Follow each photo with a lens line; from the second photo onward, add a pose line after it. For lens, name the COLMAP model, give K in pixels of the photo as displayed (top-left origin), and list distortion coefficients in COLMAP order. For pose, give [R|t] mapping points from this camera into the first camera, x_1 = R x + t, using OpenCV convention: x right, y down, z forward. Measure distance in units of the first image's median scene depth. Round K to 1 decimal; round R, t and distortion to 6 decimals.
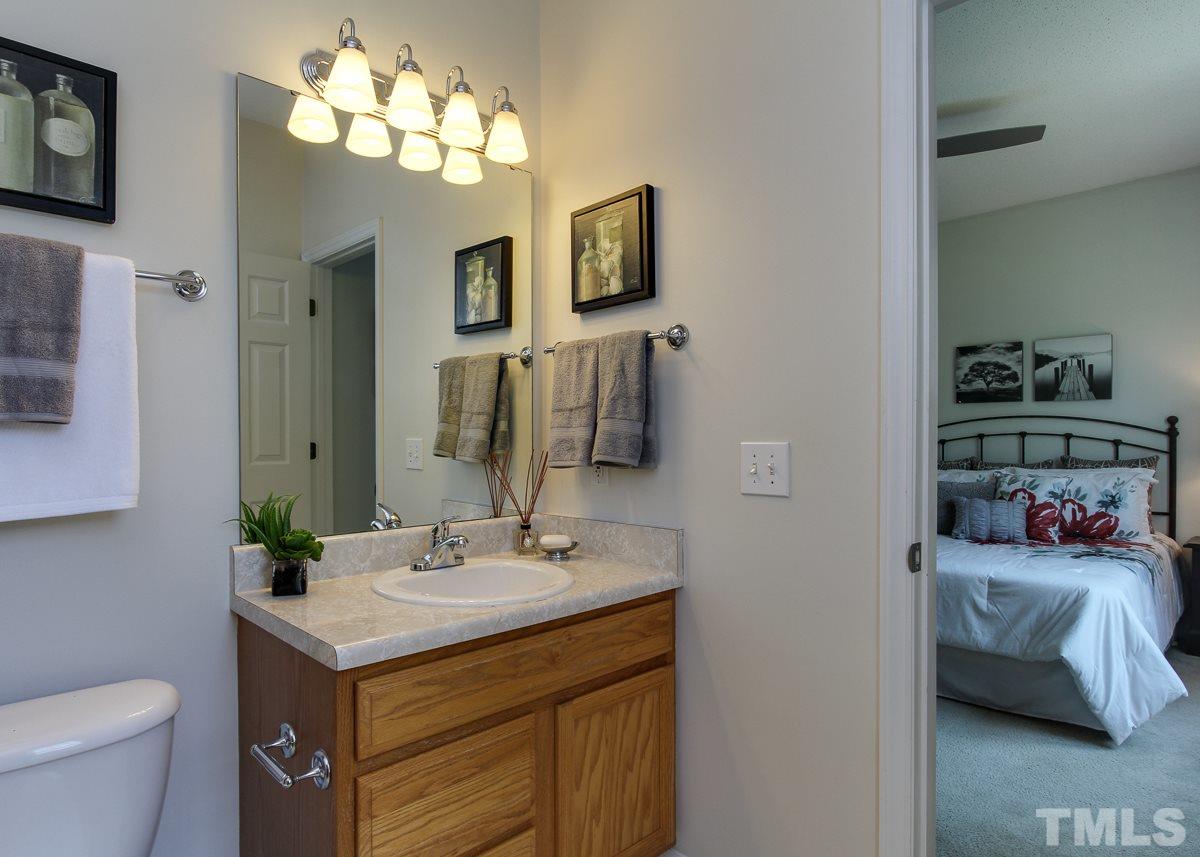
lens RADIAL K [[661.5, 0, 566.2], [0, 661.5, 438.2], [0, 0, 1]] dist [-0.016037, -0.003008]
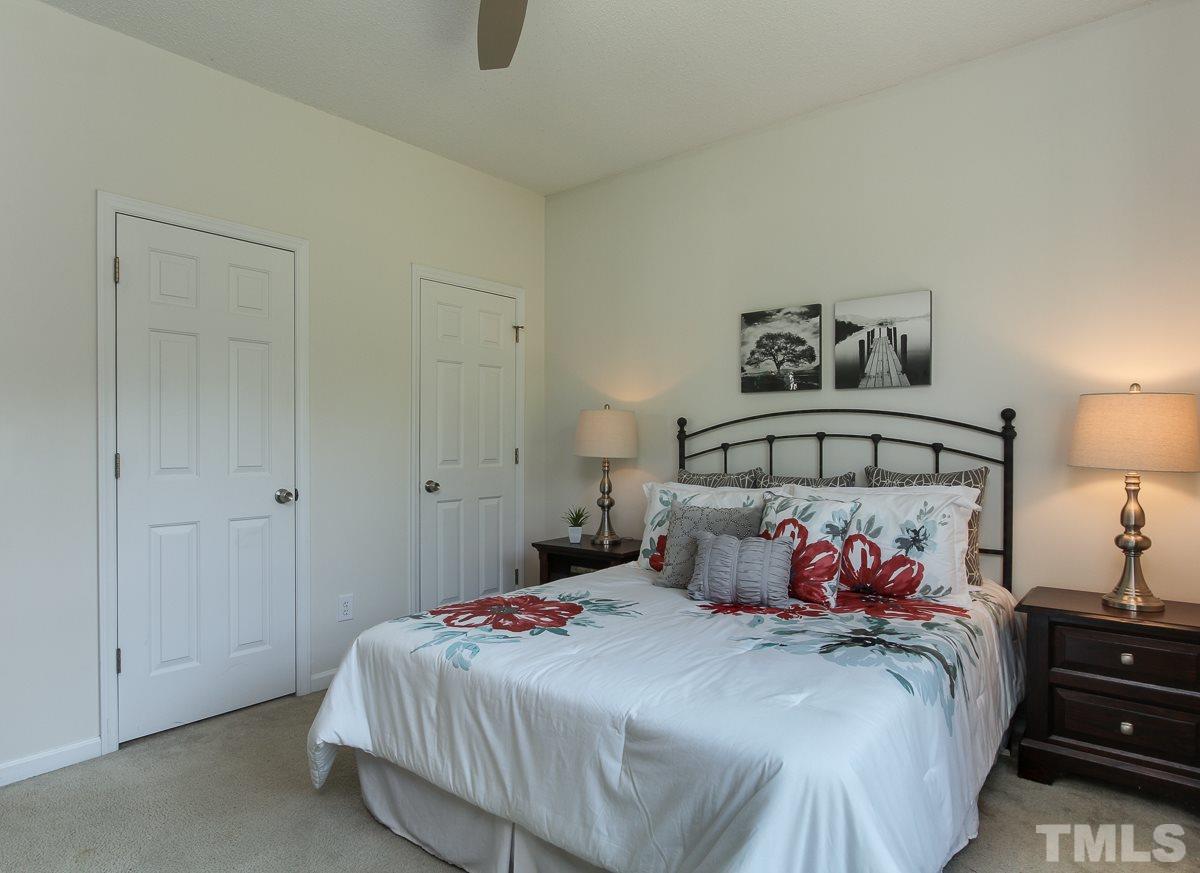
lens RADIAL K [[686.0, 0, 578.8], [0, 686.0, 447.1], [0, 0, 1]] dist [-0.014816, 0.002458]
pose [[0.990294, 0.000884, 0.138988, 0.390961], [-0.001575, 0.999987, 0.004860, 0.002862], [-0.138982, -0.005032, 0.990282, 0.358357]]
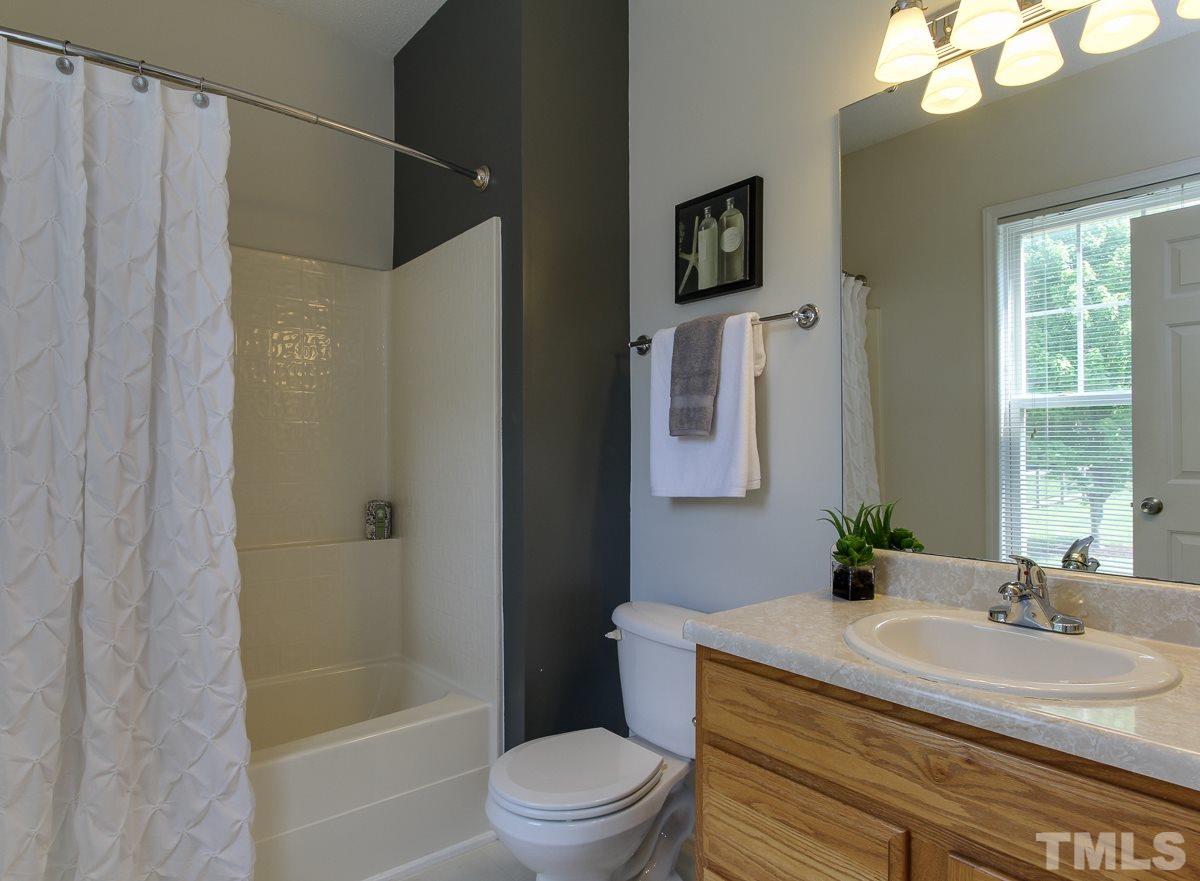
lens RADIAL K [[703.3, 0, 599.5], [0, 703.3, 447.9], [0, 0, 1]] dist [-0.013375, 0.002777]
pose [[-0.072402, 0.000472, -0.997375, 0.659207], [0.000299, 1.000000, 0.000451, 0.002739], [0.997375, -0.000266, -0.072402, 0.657591]]
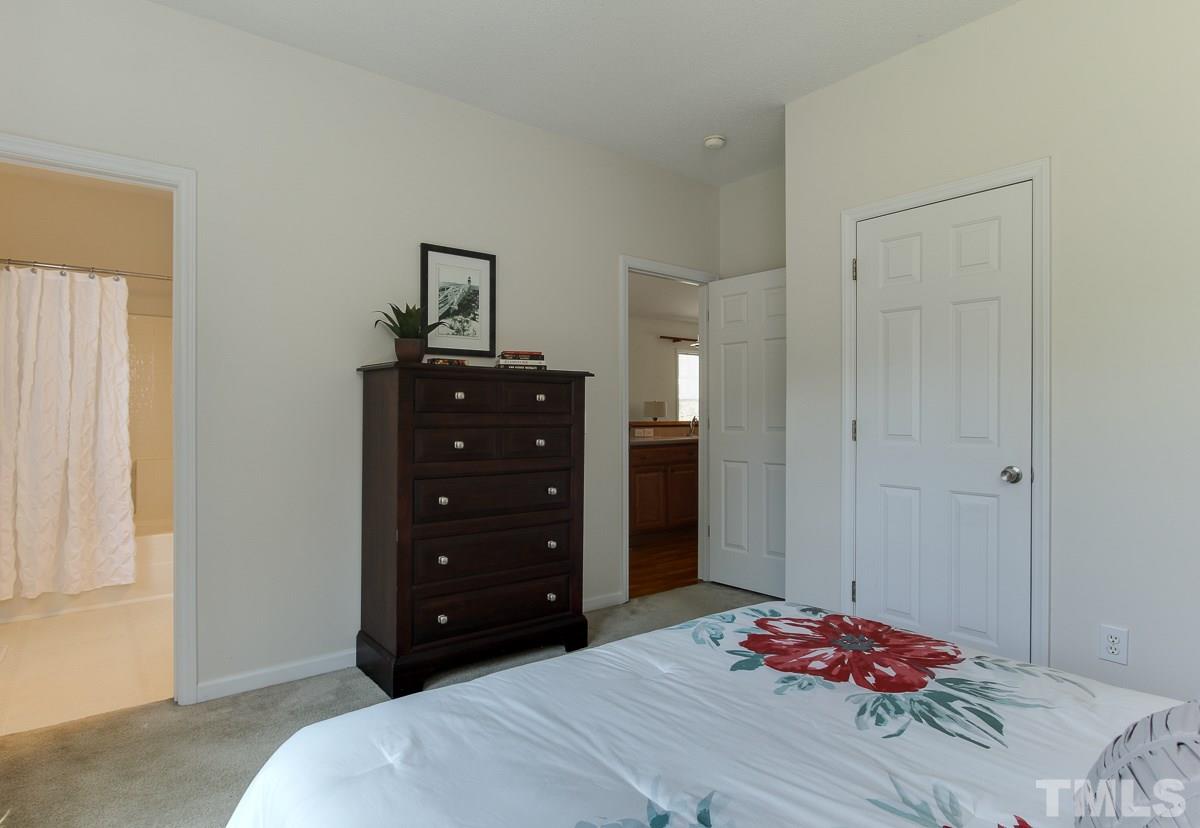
lens RADIAL K [[663.1, 0, 606.2], [0, 663.1, 408.4], [0, 0, 1]] dist [-0.012048, 0.002418]
pose [[-0.053020, -0.000687, -0.998593, 0.838376], [-0.005099, 0.999987, -0.000417, 0.000326], [0.998580, 0.005070, -0.053023, 0.825823]]
